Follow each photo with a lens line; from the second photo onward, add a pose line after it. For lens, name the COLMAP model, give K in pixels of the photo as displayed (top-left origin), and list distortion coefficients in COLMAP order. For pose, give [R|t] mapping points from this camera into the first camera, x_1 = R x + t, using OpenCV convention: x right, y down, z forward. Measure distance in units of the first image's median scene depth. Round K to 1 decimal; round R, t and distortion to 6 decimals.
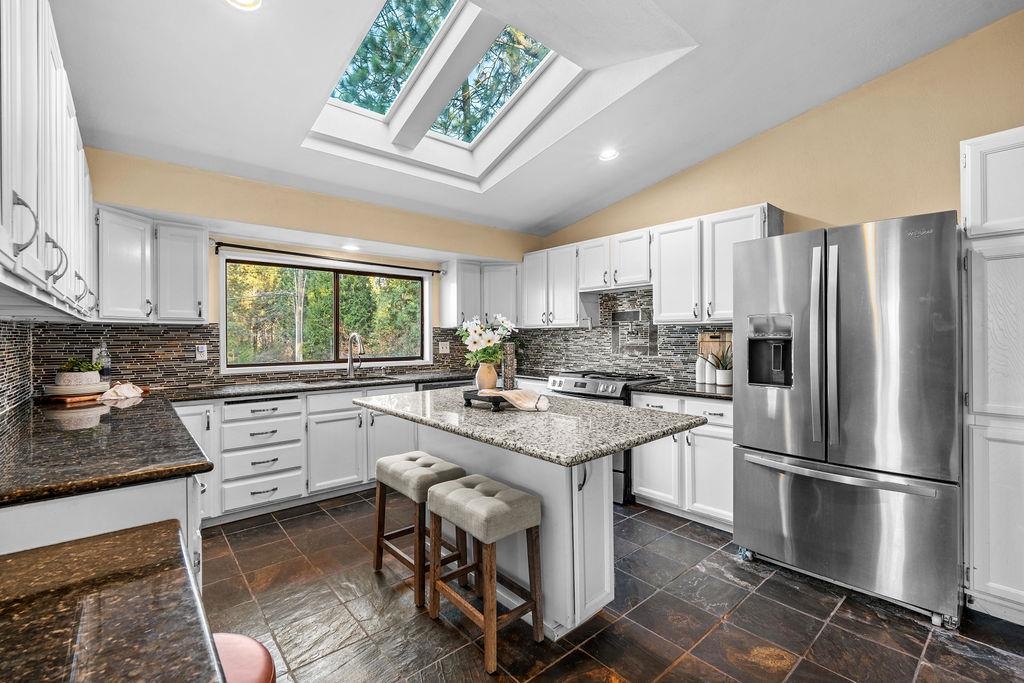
lens RADIAL K [[448.7, 0, 512.2], [0, 448.7, 339.9], [0, 0, 1]] dist [-0.001212, 0.000039]
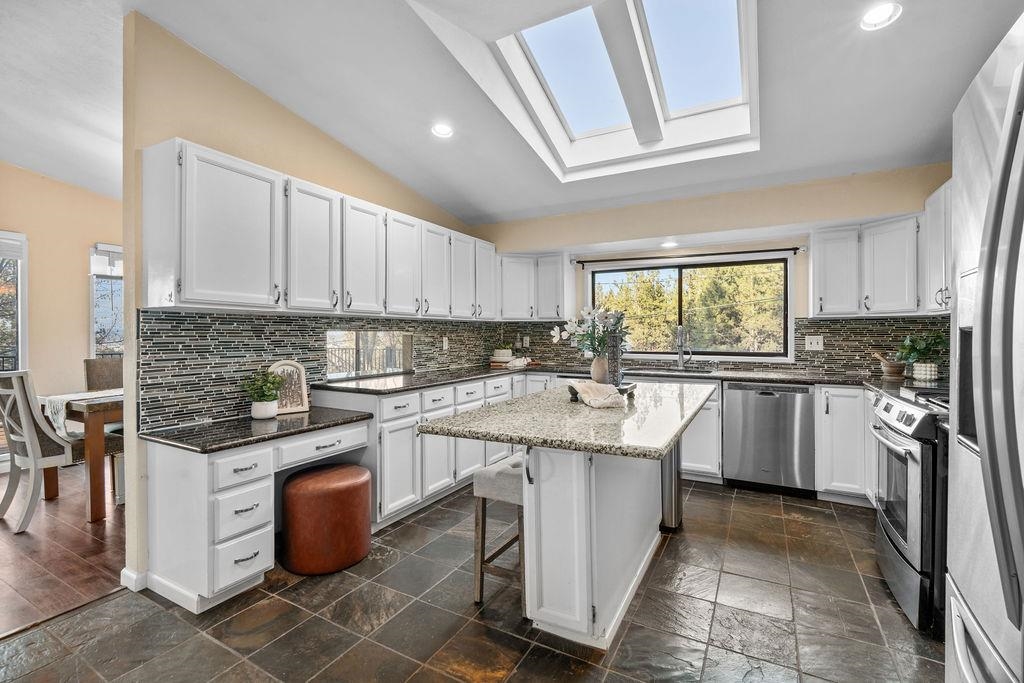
lens RADIAL K [[448.7, 0, 511.9], [0, 448.7, 334.9], [0, 0, 1]] dist [-0.001212, 0.000039]
pose [[0.345484, 0.007885, -0.938392, 0.476210], [-0.006144, 0.999962, 0.006140, 0.001526], [0.938405, 0.003644, 0.345519, 0.278139]]
